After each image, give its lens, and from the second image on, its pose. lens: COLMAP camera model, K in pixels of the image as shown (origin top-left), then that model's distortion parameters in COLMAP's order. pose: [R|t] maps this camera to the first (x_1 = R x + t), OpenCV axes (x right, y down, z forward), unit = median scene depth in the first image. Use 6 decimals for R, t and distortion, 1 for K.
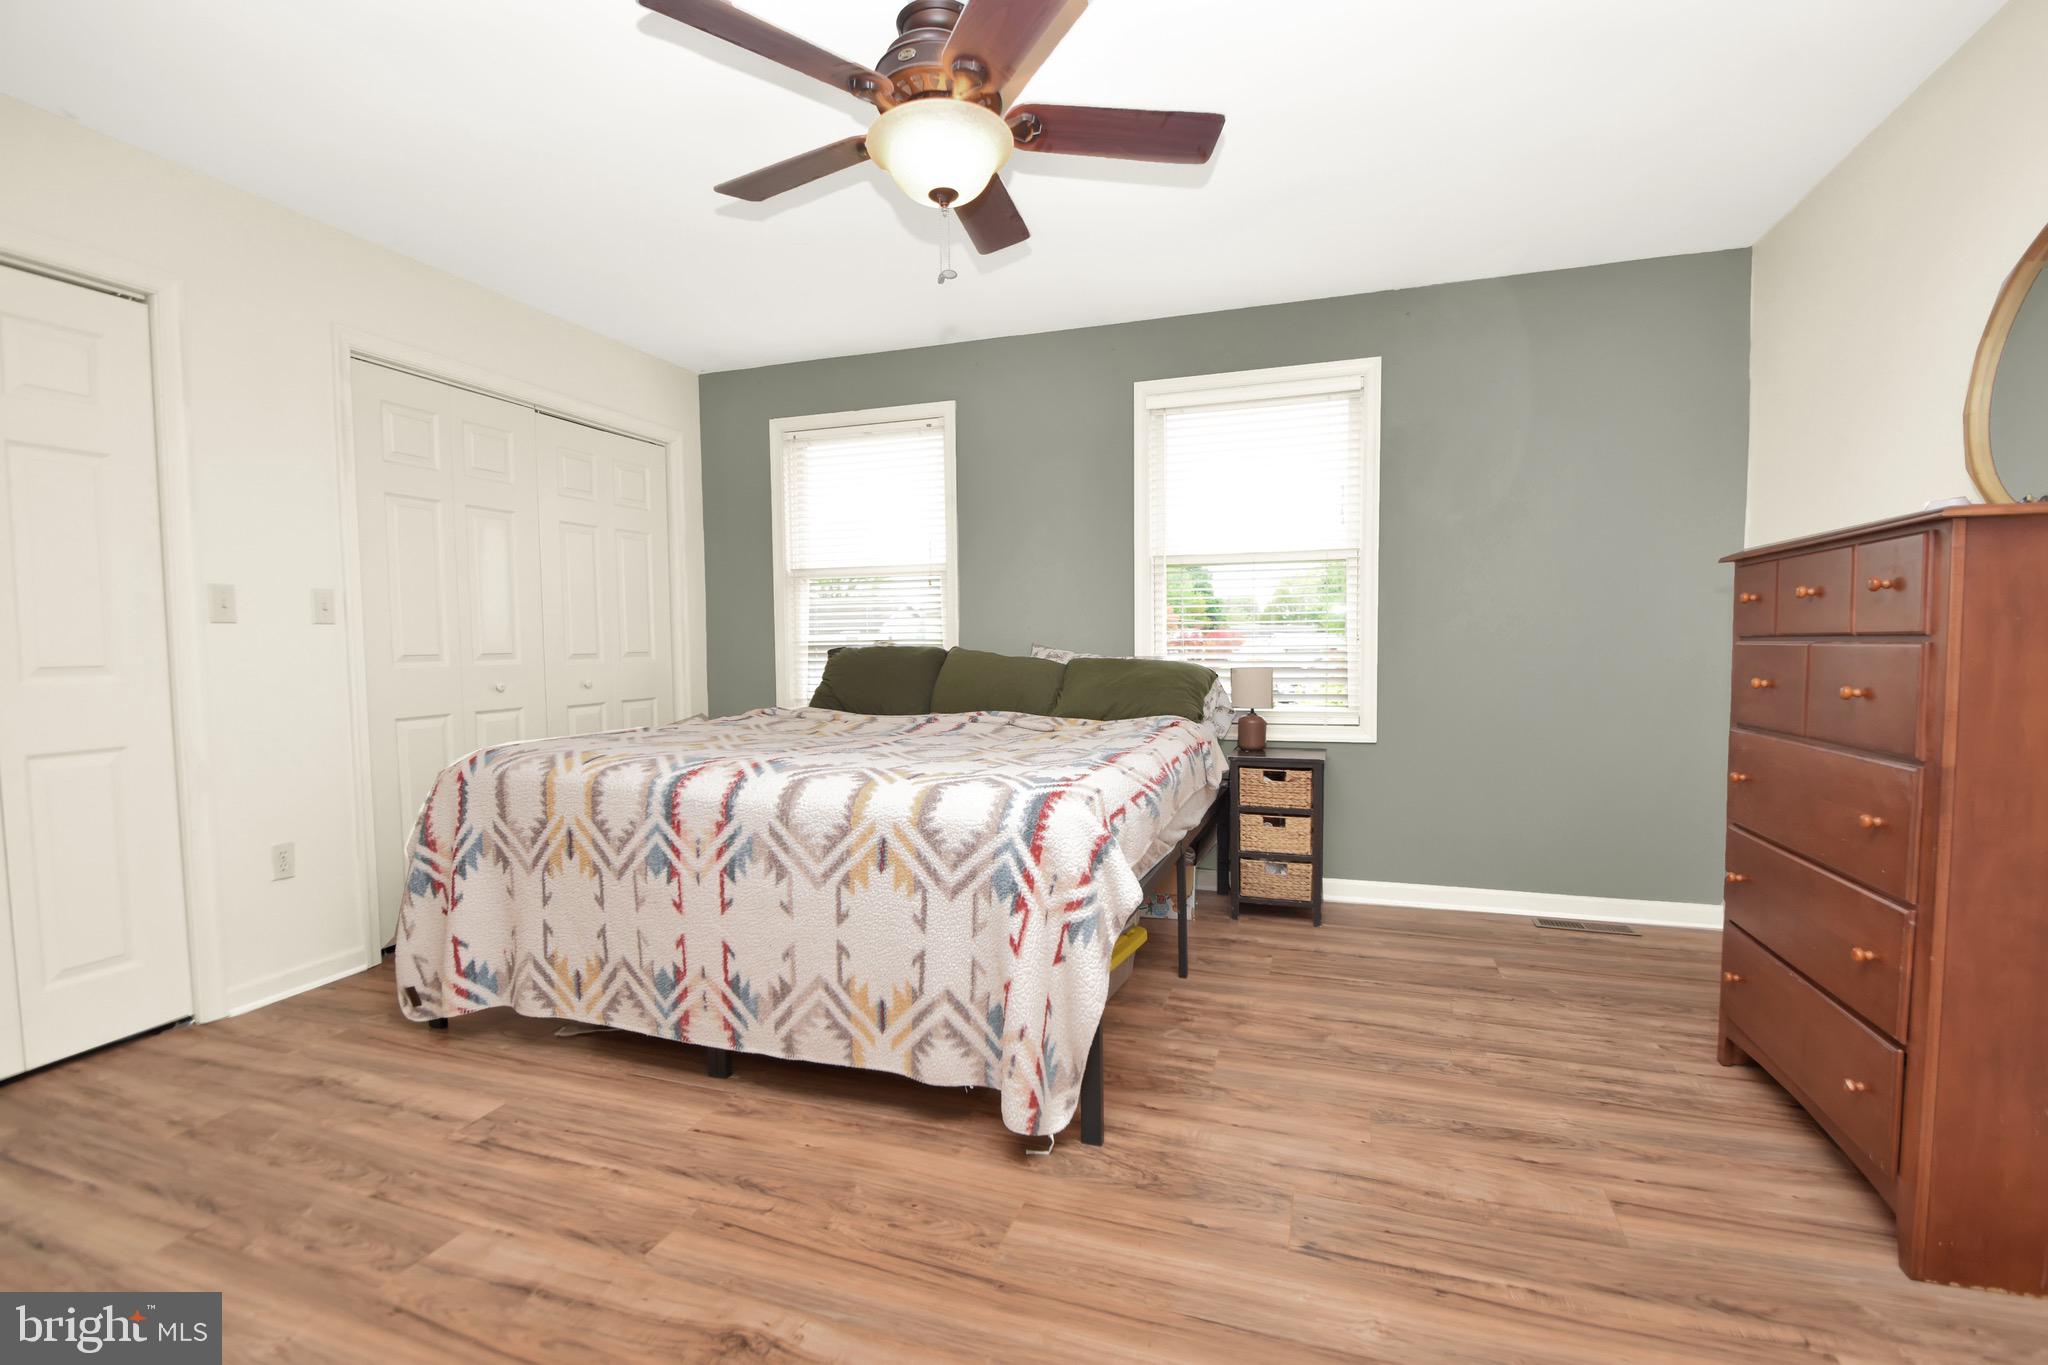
lens RADIAL K [[914.7, 0, 1031.9], [0, 914.7, 691.6], [0, 0, 1]] dist [0.002930, -0.008686]
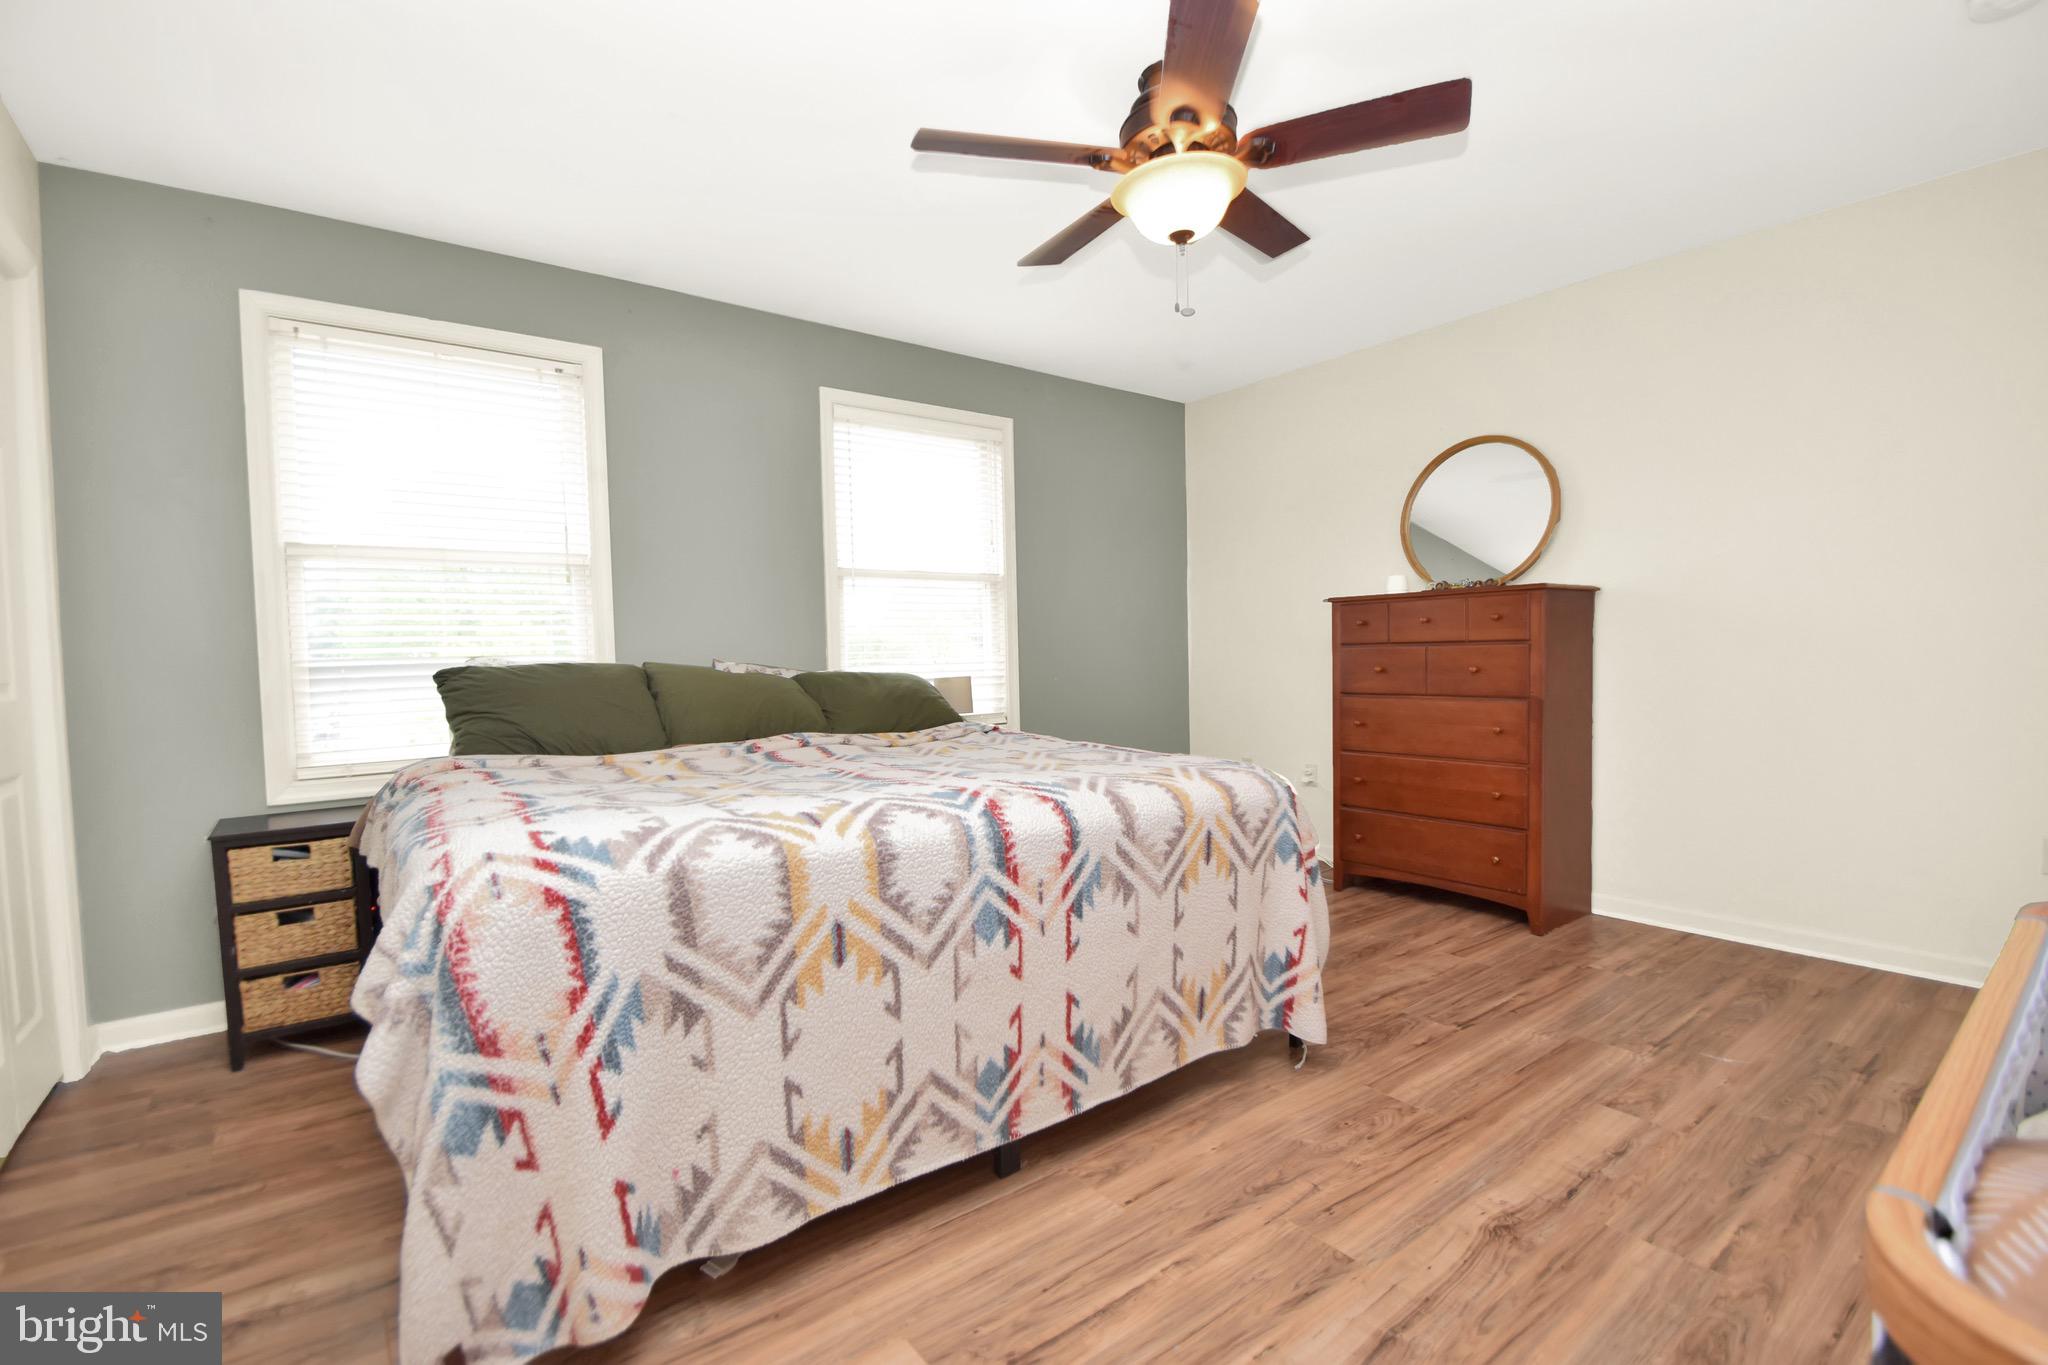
lens RADIAL K [[914.7, 0, 1031.9], [0, 914.7, 691.6], [0, 0, 1]] dist [0.002930, -0.008686]
pose [[0.552377, -0.037203, 0.832764, -1.049380], [0.058810, 0.998254, 0.005587, -0.016140], [-0.831517, 0.045889, 0.553600, 0.531917]]
